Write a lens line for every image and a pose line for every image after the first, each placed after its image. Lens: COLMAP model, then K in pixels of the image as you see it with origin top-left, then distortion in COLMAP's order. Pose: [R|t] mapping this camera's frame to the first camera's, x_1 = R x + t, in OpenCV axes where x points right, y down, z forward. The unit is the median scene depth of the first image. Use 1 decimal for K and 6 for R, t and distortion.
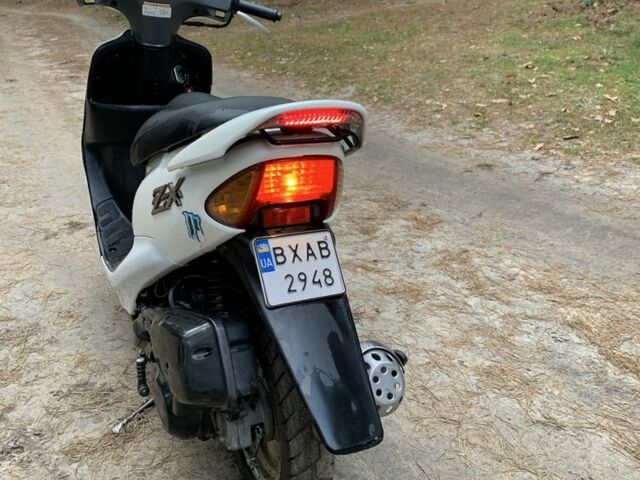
lens RADIAL K [[633.4, 0, 323.9], [0, 633.4, 241.0], [0, 0, 1]] dist [0.031091, -0.026215]
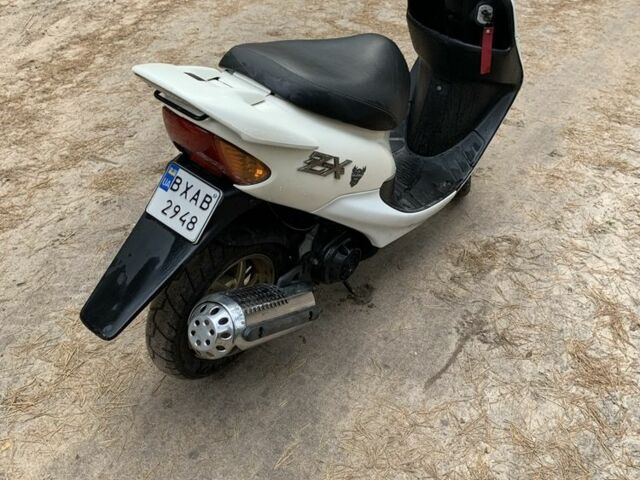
lens RADIAL K [[633.4, 0, 323.9], [0, 633.4, 241.0], [0, 0, 1]] dist [0.031091, -0.026215]
pose [[0.431448, 0.583234, -0.688252, 0.931482], [-0.426167, 0.804187, 0.414325, -0.502306], [0.795131, 0.114551, 0.595520, 0.501107]]
